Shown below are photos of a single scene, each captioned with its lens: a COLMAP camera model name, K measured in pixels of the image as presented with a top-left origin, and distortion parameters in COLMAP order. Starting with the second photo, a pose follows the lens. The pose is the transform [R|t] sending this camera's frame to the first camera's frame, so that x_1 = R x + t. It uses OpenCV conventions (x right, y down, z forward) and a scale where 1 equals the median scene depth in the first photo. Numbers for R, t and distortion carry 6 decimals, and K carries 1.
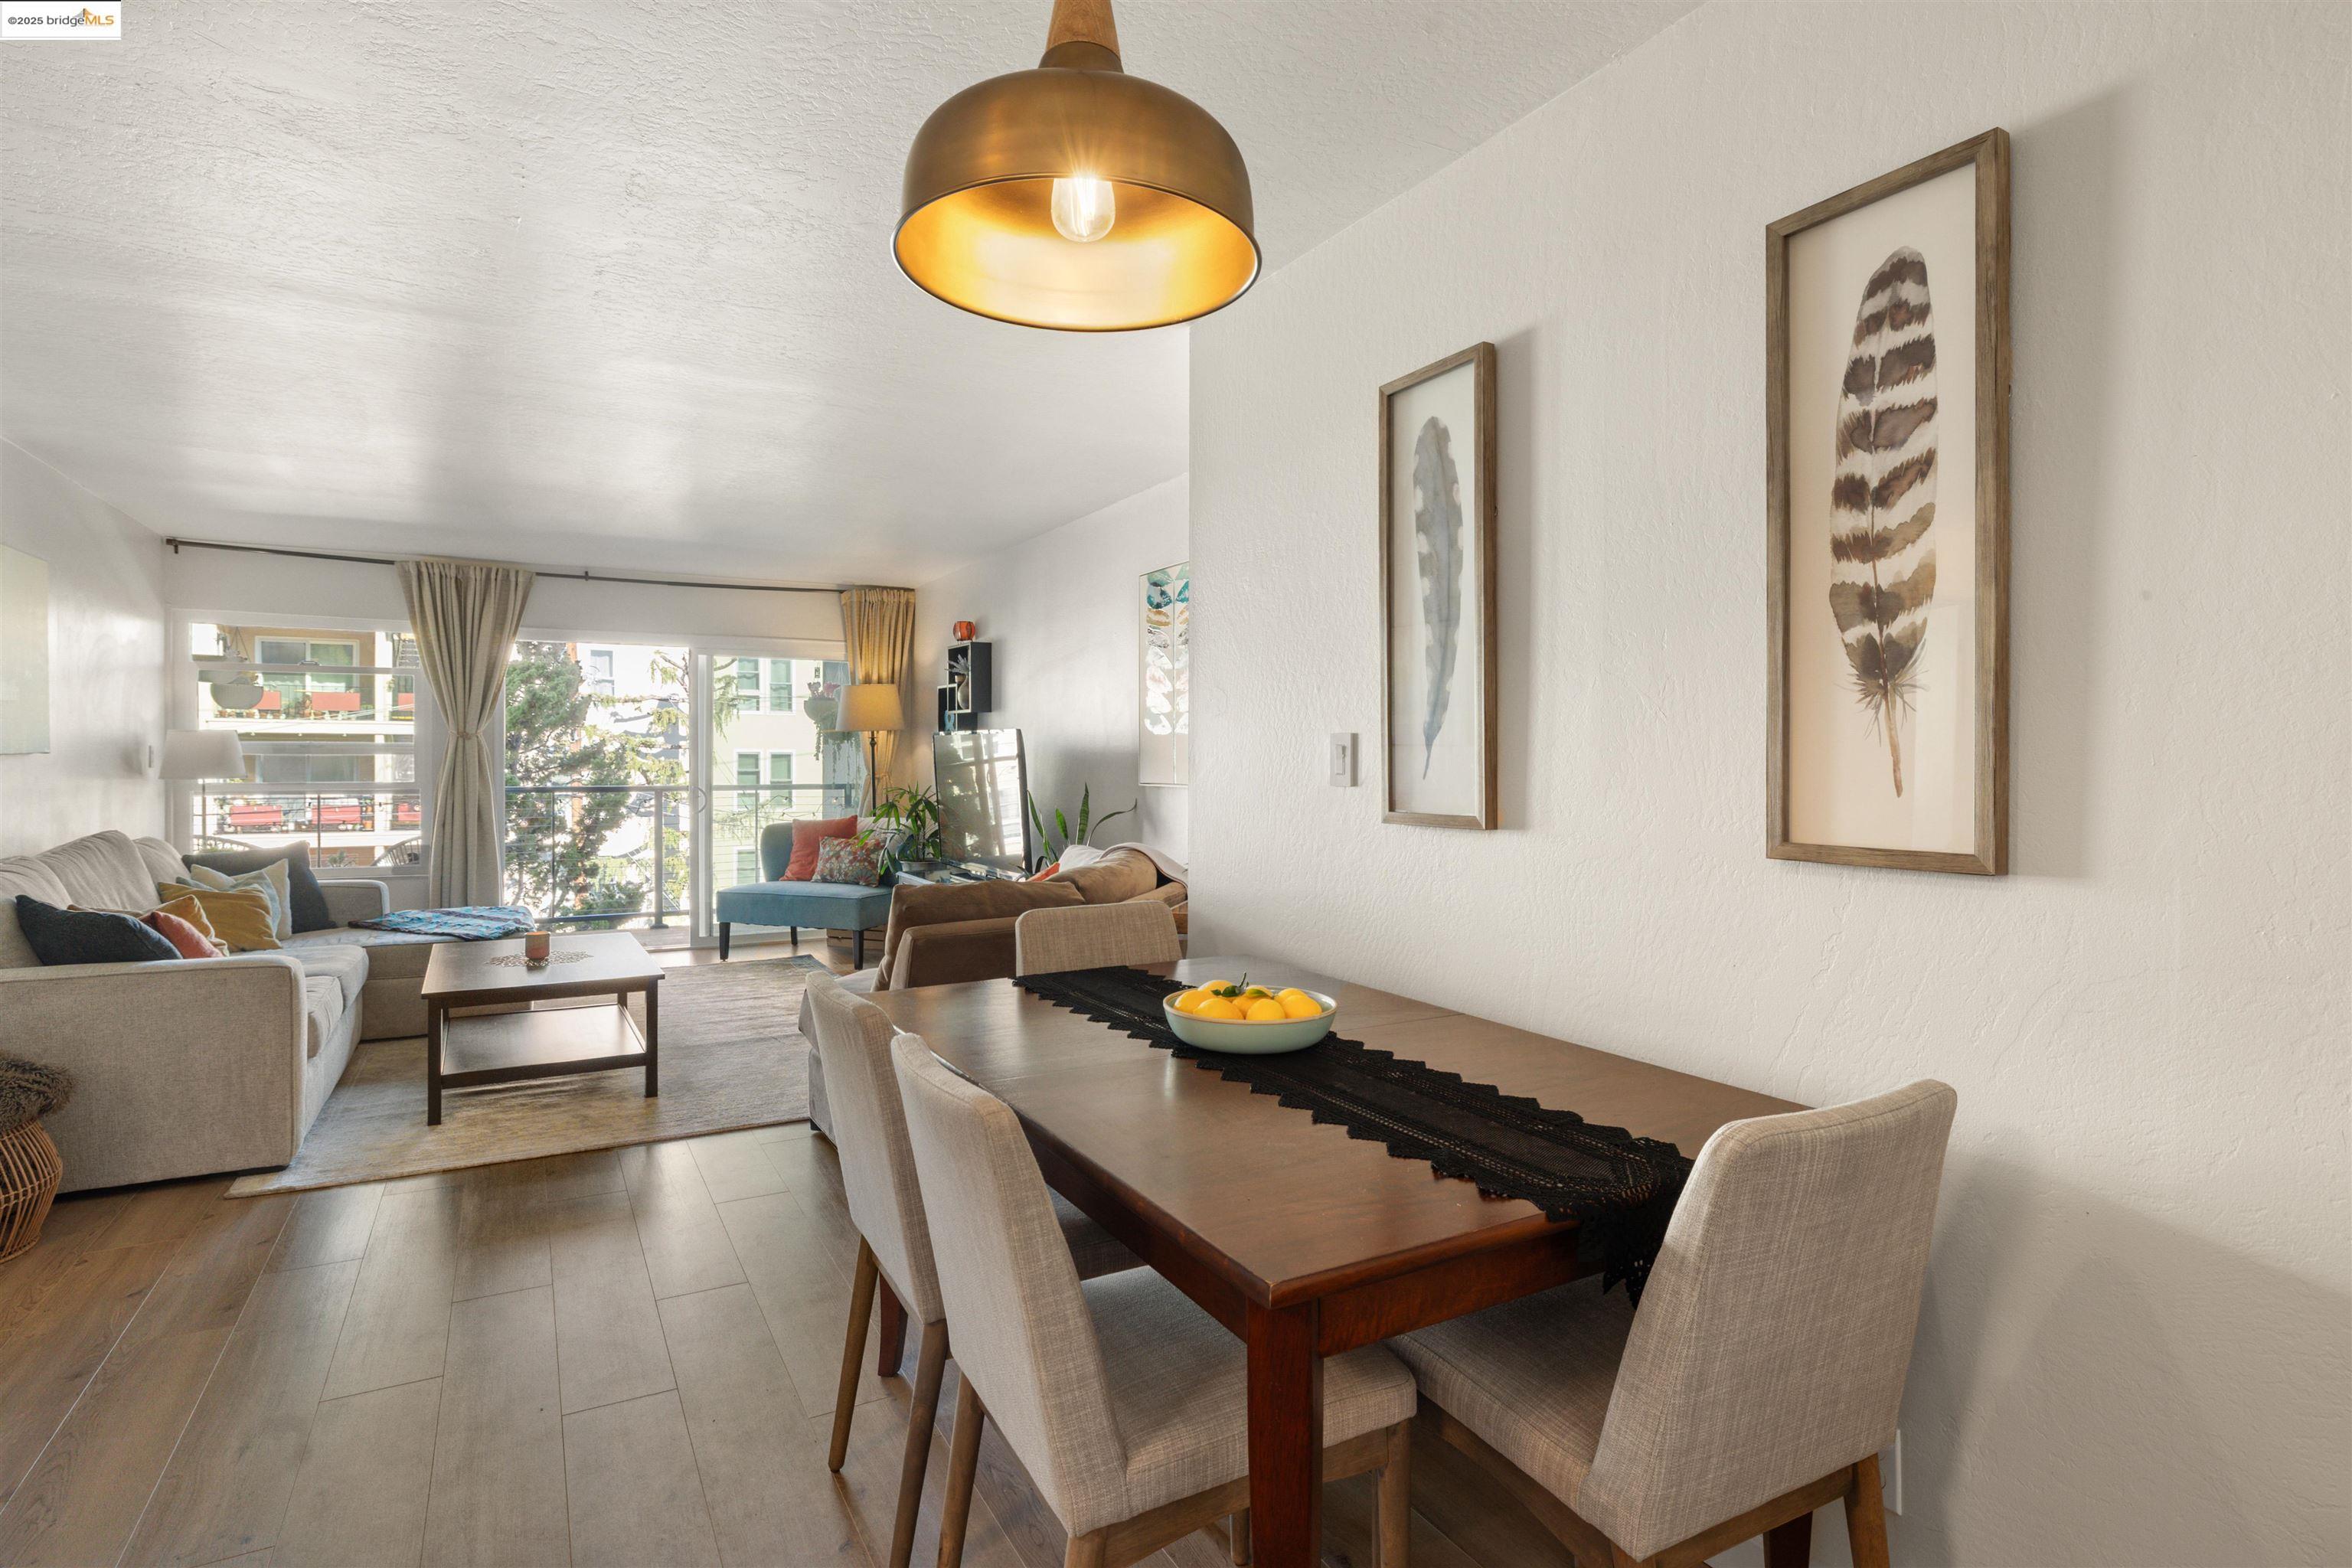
lens RADIAL K [[1182.3, 0, 1168.4], [0, 1182.3, 769.8], [0, 0, 1]] dist [-0.011654, -0.000198]
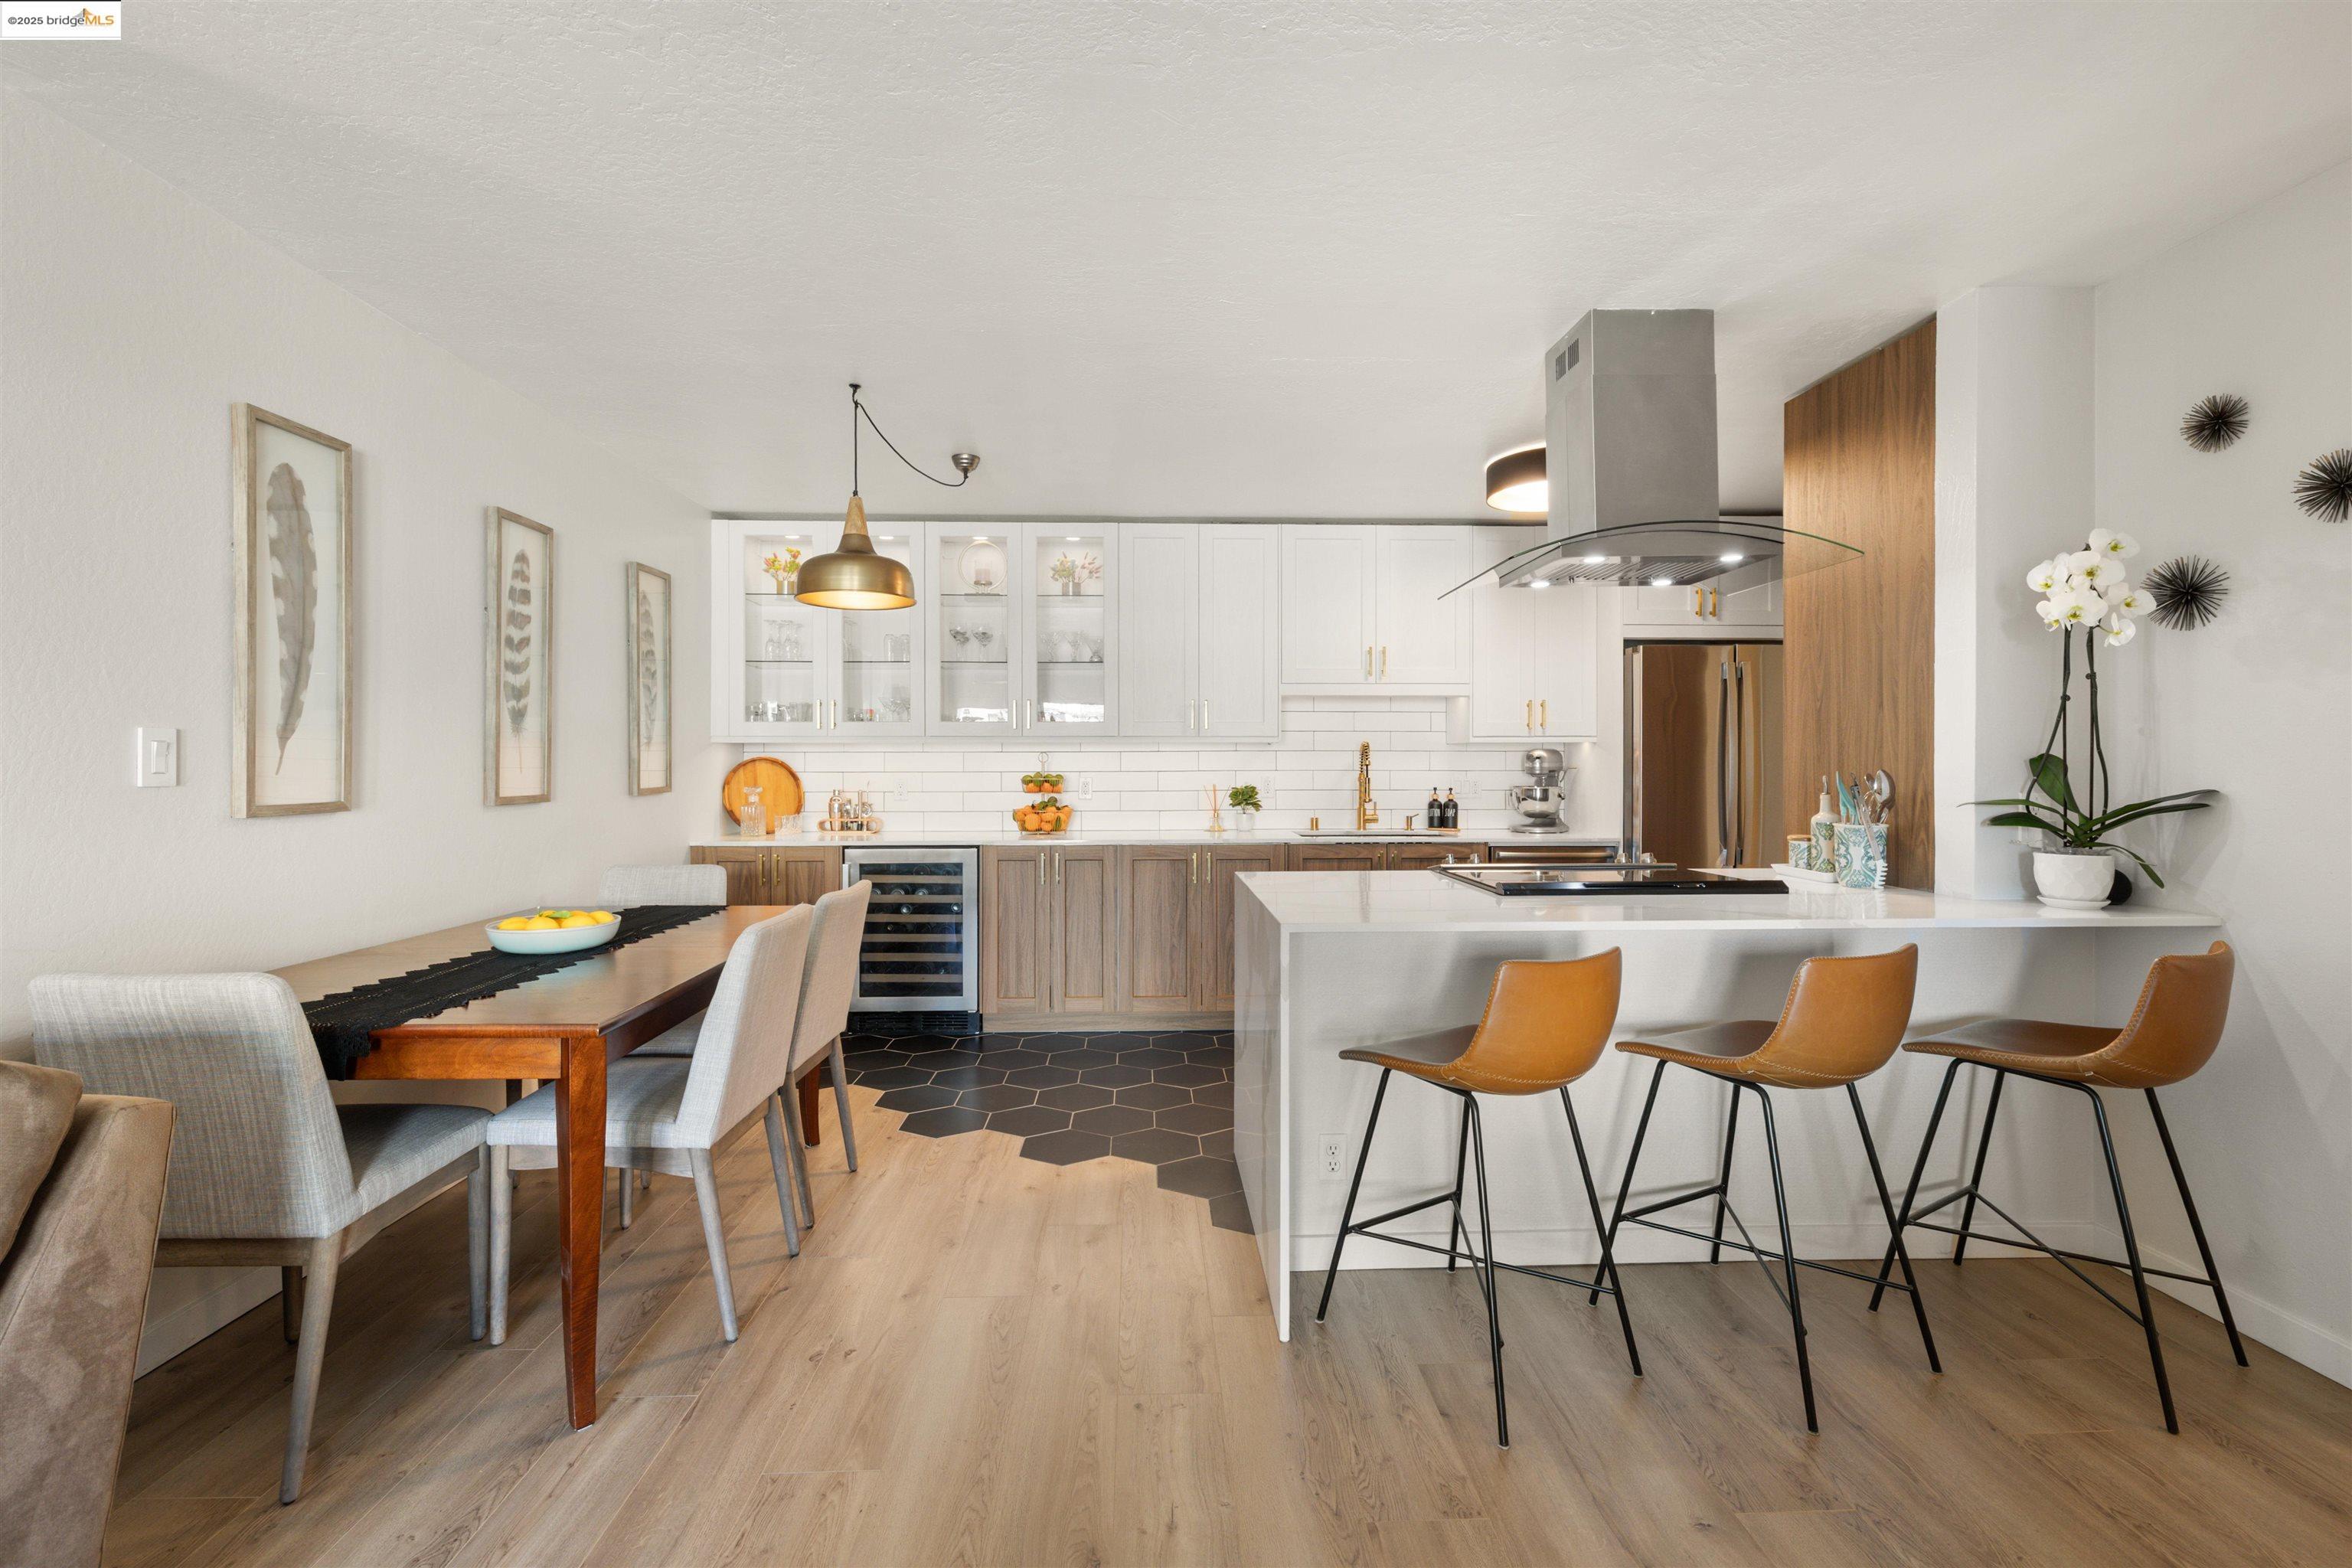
lens RADIAL K [[998.2, 0, 1180.9], [0, 998.2, 769.8], [0, 0, 1]] dist [0.001814, -0.000878]
pose [[-0.898084, -0.008663, 0.439739, -0.551967], [-0.001815, 0.999871, 0.015990, -0.007667], [-0.439821, 0.013562, -0.897983, 0.823672]]
